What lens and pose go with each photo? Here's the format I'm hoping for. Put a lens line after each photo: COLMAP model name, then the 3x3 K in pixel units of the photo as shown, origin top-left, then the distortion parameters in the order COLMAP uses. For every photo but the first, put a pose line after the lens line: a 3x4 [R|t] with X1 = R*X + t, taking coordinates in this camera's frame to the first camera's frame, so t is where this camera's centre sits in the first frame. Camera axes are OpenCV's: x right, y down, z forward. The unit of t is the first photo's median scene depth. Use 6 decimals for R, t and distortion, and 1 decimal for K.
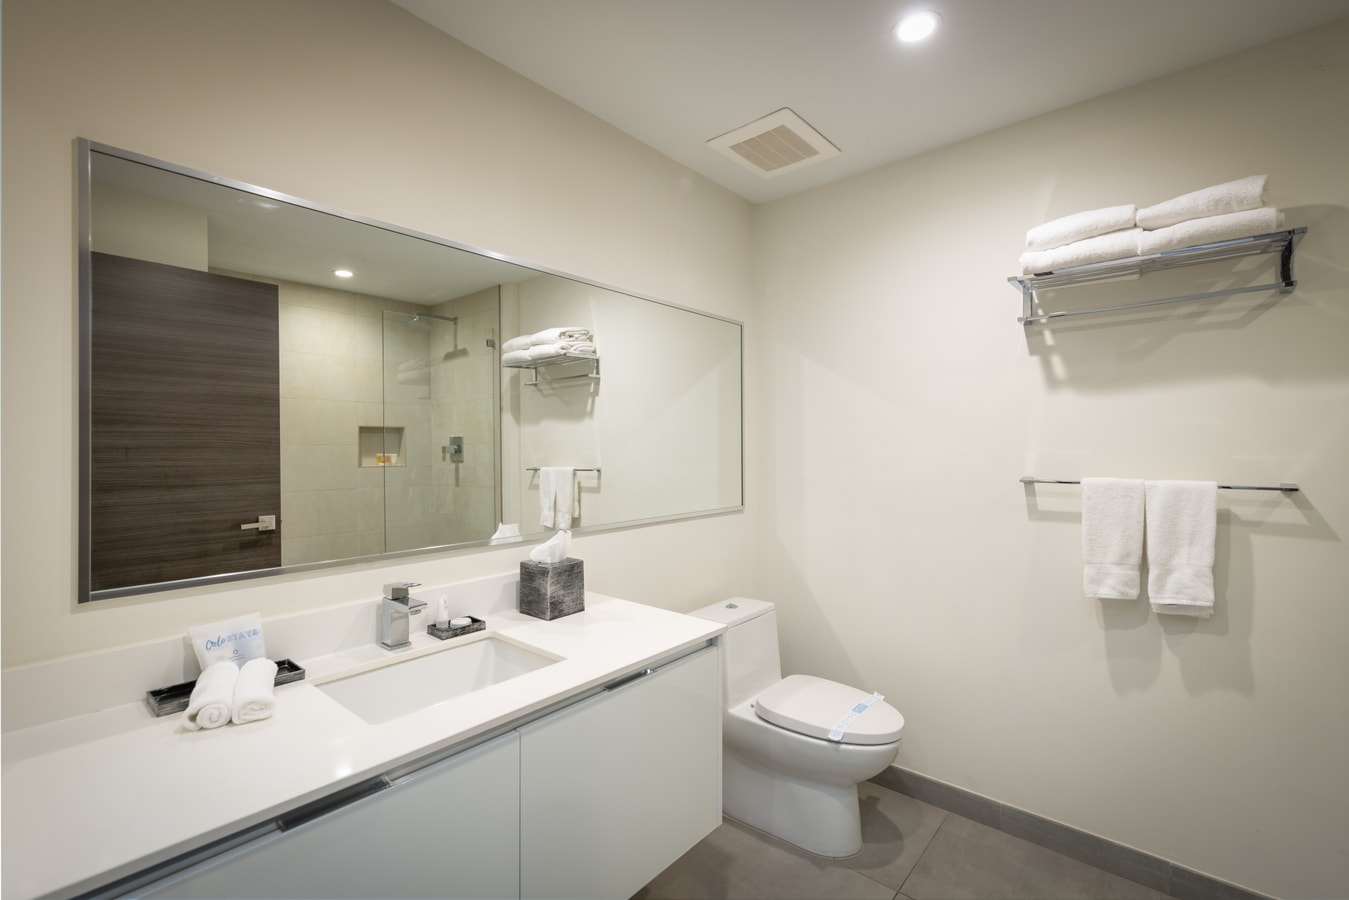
lens RADIAL K [[604.7, 0, 674.5], [0, 604.7, 450.0], [0, 0, 1]] dist [0.019789, -0.007357]
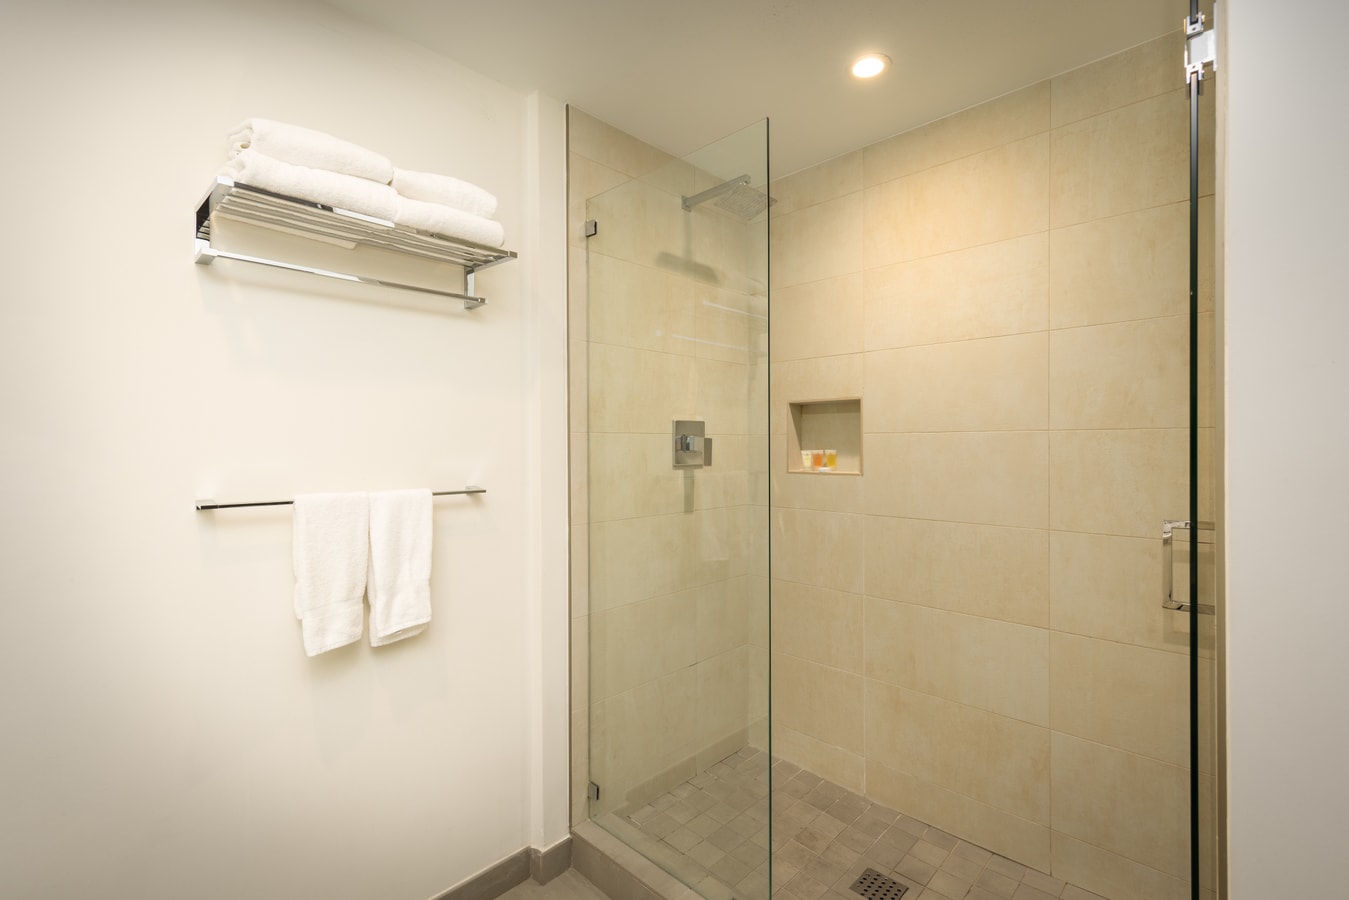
lens RADIAL K [[604.7, 0, 674.5], [0, 604.7, 450.0], [0, 0, 1]] dist [0.019789, -0.007357]
pose [[0.046276, 0.001040, 0.998928, -0.043861], [0.006773, 0.999976, -0.001354, -0.004793], [-0.998906, 0.006828, 0.046268, 0.561802]]
